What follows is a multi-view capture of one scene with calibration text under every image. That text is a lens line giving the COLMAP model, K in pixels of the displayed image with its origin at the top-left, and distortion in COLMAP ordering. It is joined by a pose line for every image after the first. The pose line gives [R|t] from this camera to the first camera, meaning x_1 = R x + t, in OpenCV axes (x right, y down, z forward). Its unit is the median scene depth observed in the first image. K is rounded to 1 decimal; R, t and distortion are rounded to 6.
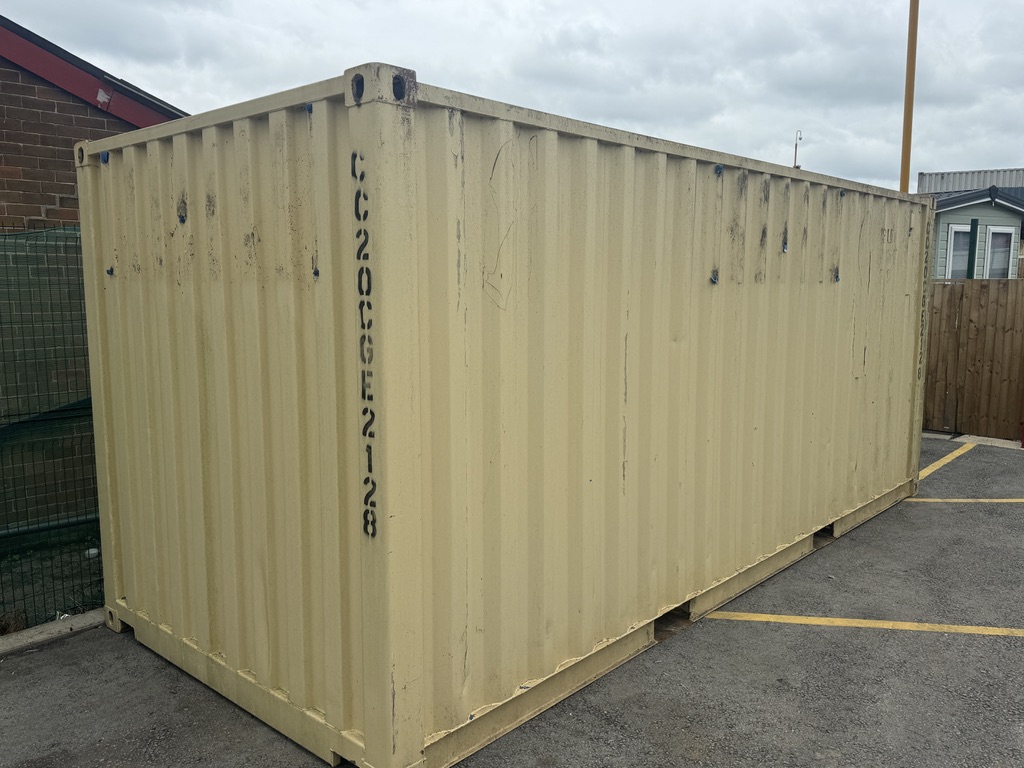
lens RADIAL K [[835.6, 0, 512.0], [0, 835.6, 384.0], [0, 0, 1]] dist [0.123661, -0.130375]
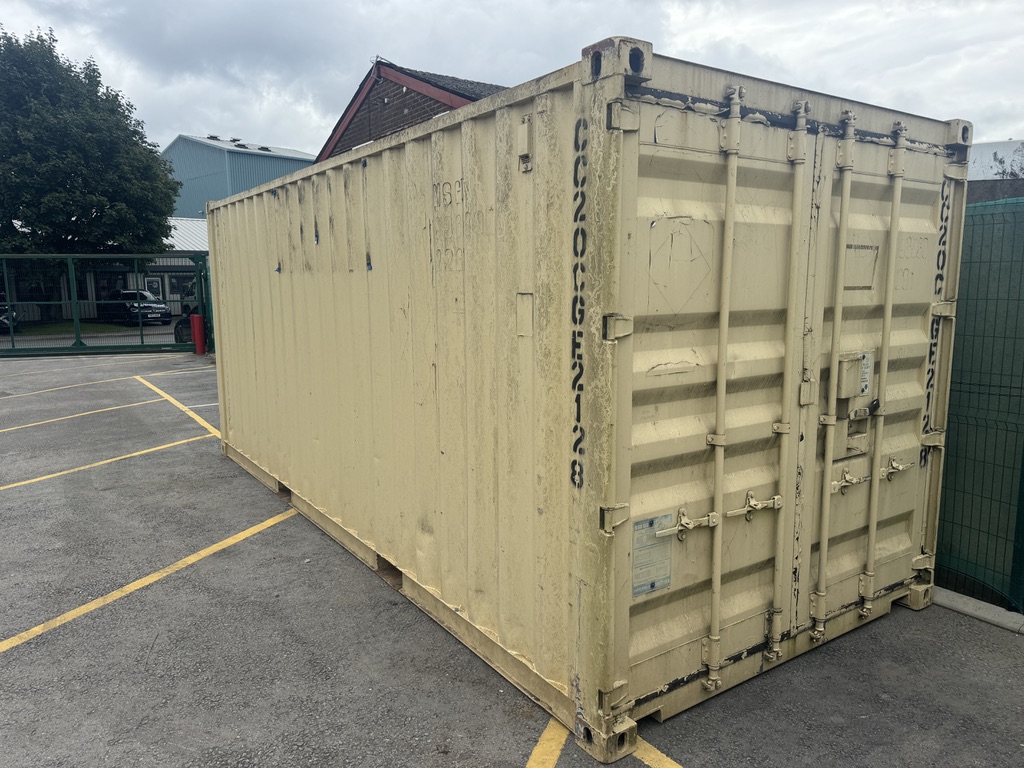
lens RADIAL K [[715.2, 0, 517.3], [0, 715.2, 386.3], [0, 0, 1]] dist [0.087931, -0.100518]
pose [[-0.238154, 0.146519, -0.960112, 1.305856], [-0.113479, 0.977586, 0.177334, -0.188055], [0.964575, 0.151185, -0.216190, 1.636075]]
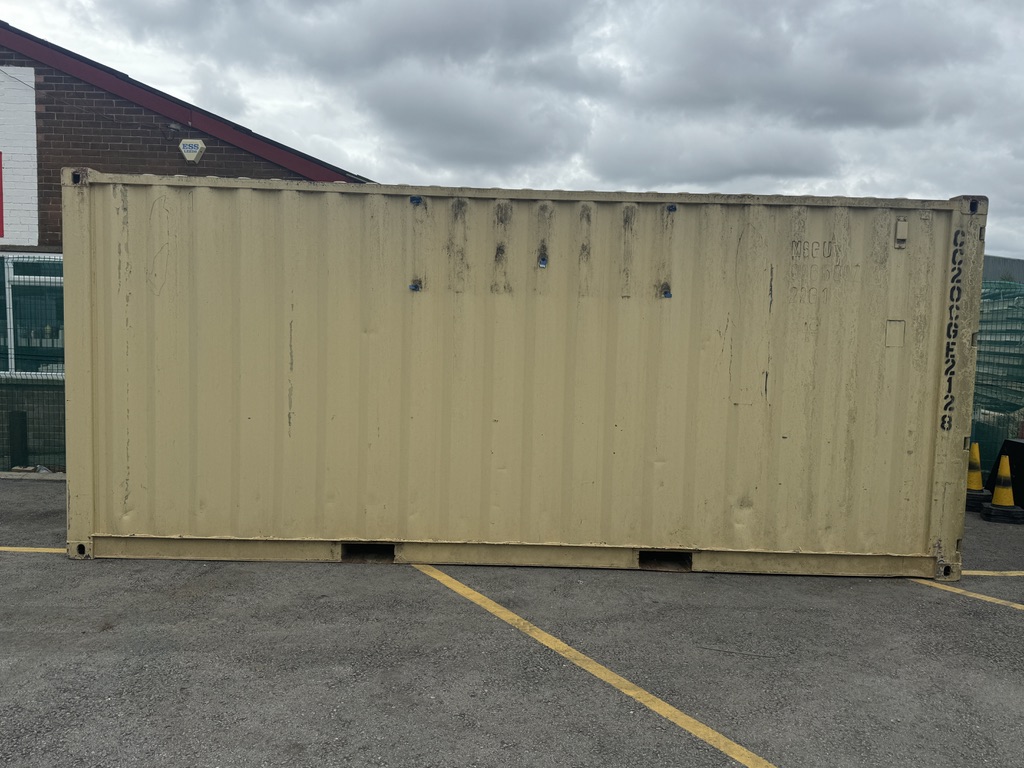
lens RADIAL K [[757.0, 0, 509.7], [0, 757.0, 376.7], [0, 0, 1]] dist [0.139473, -0.226136]
pose [[0.671693, 0.075056, -0.737017, 1.138969], [-0.121033, 0.992606, -0.009221, 0.000655], [0.730876, 0.095397, 0.675811, 0.344754]]
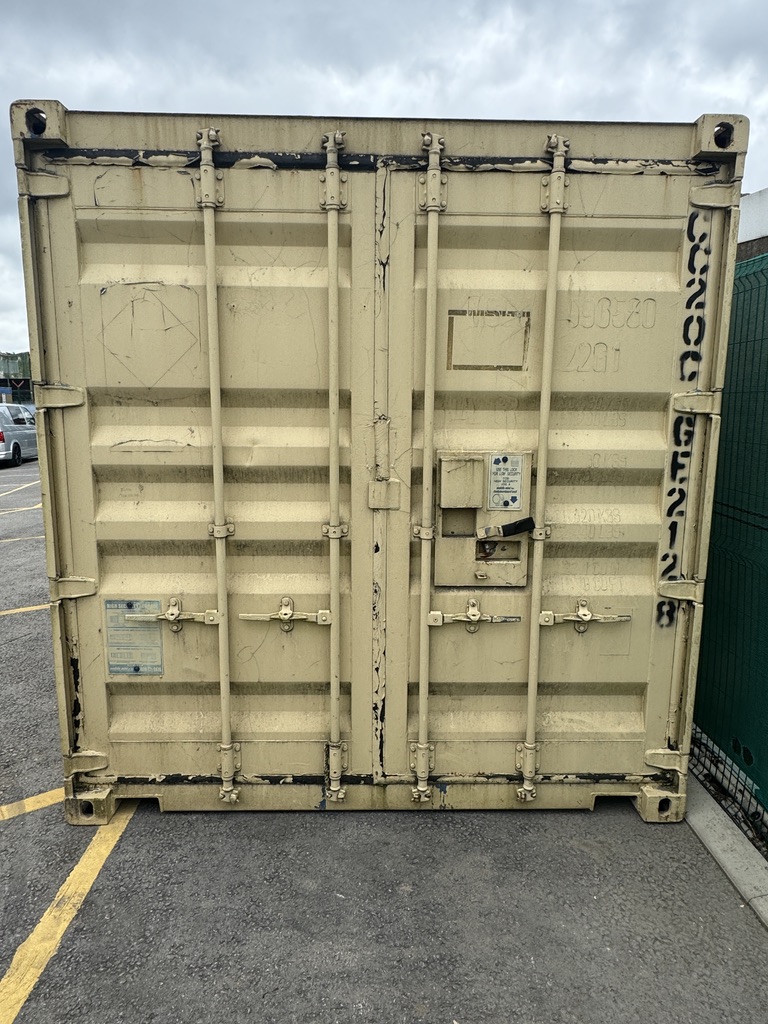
lens RADIAL K [[645.6, 0, 384.0], [0, 645.6, 512.0], [0, 0, 1]] dist [0.002708, 0.002389]
pose [[-0.734210, 0.107986, -0.670280, 1.217142], [-0.088063, 0.963782, 0.251732, -0.191886], [0.673187, 0.243851, -0.698109, 1.744168]]
